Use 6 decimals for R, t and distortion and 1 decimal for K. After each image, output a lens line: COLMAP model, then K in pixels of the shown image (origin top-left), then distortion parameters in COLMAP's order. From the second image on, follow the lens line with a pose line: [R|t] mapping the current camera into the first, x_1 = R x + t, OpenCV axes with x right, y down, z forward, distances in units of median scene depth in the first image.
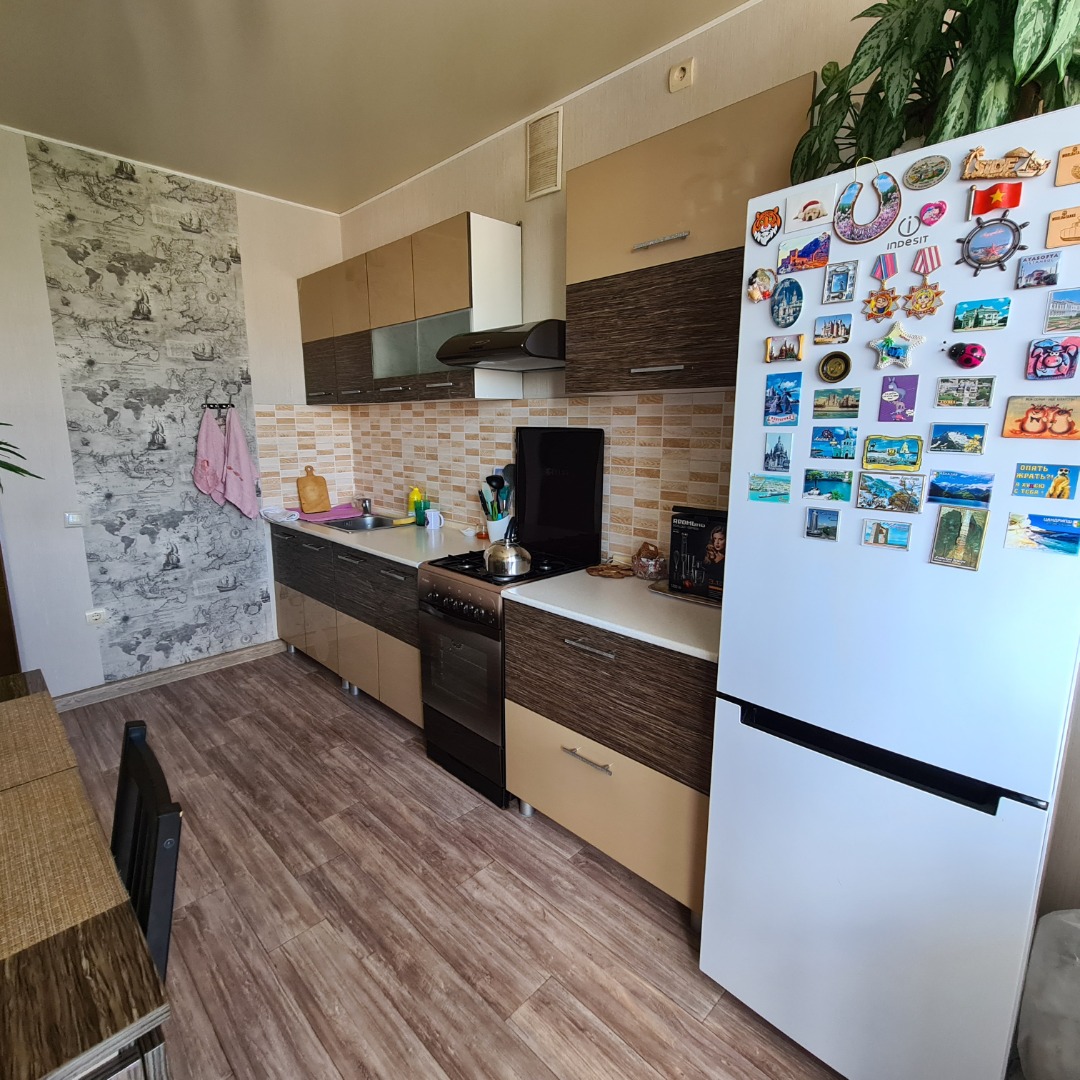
lens RADIAL K [[585.0, 0, 528.4], [0, 585.0, 533.7], [0, 0, 1]] dist [-0.000870, 0.000867]
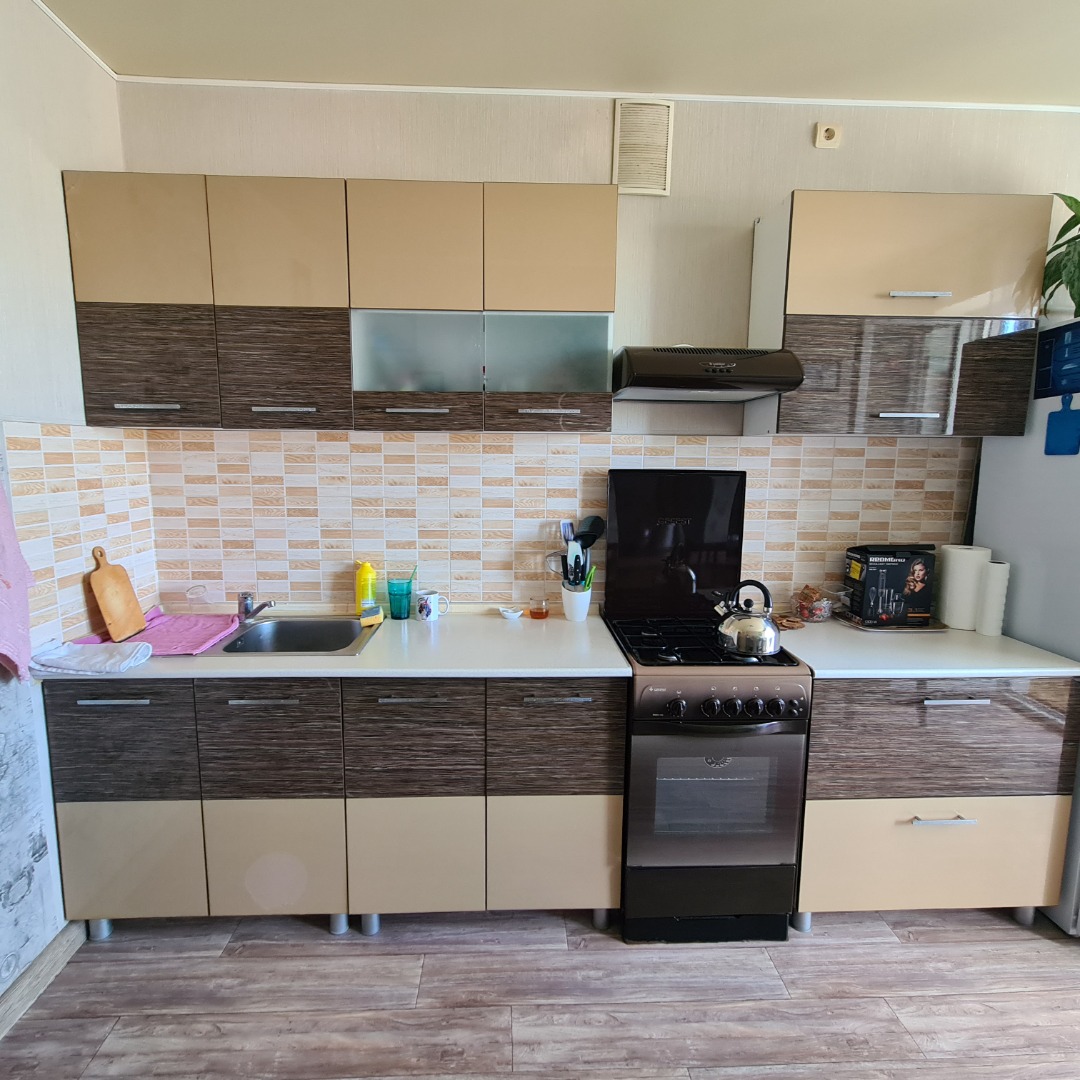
lens RADIAL K [[585.0, 0, 528.4], [0, 585.0, 533.7], [0, 0, 1]] dist [-0.000870, 0.000867]
pose [[0.674614, -0.093942, 0.732169, -0.651086], [0.131229, 0.991332, 0.006282, -0.108969], [-0.726412, 0.091843, 0.681095, 0.519659]]
